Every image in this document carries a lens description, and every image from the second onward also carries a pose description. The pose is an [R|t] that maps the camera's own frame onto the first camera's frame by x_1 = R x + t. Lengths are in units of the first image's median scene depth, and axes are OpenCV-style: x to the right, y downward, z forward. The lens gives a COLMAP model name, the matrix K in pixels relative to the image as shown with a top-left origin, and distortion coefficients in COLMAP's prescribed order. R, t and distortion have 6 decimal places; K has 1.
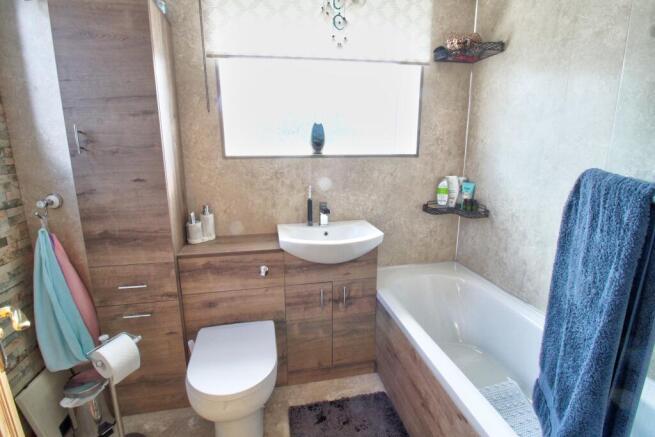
lens RADIAL K [[304.1, 0, 328.5], [0, 304.1, 213.7], [0, 0, 1]] dist [0.000736, -0.012600]
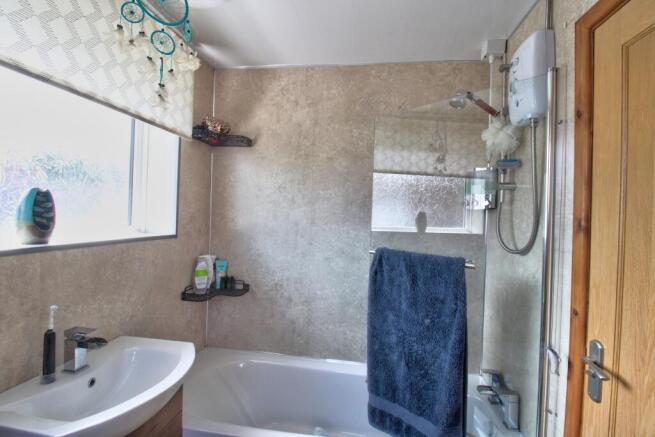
lens RADIAL K [[304.1, 0, 328.5], [0, 304.1, 213.7], [0, 0, 1]] dist [0.000736, -0.012600]
pose [[0.341200, 0.016048, 0.939854, -0.382199], [0.166489, 0.983015, -0.077227, -0.124859], [-0.925129, 0.182825, 0.332733, 0.338487]]
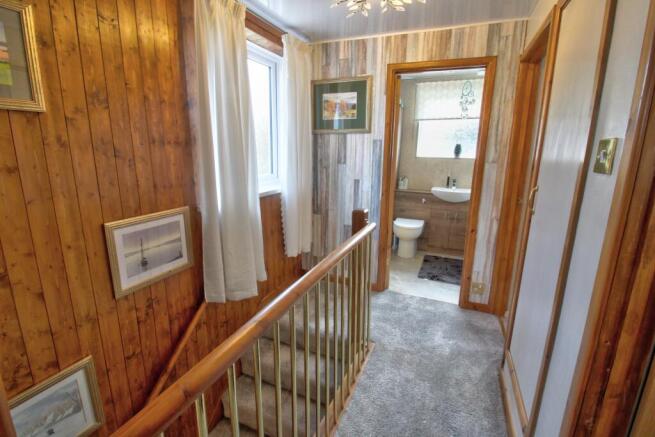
lens RADIAL K [[304.1, 0, 328.5], [0, 304.1, 213.7], [0, 0, 1]] dist [0.000736, -0.012600]
pose [[0.822284, 0.142774, -0.550876, 0.492544], [-0.138863, 0.989095, 0.049071, 0.243321], [0.551875, 0.036146, 0.833143, -1.412498]]
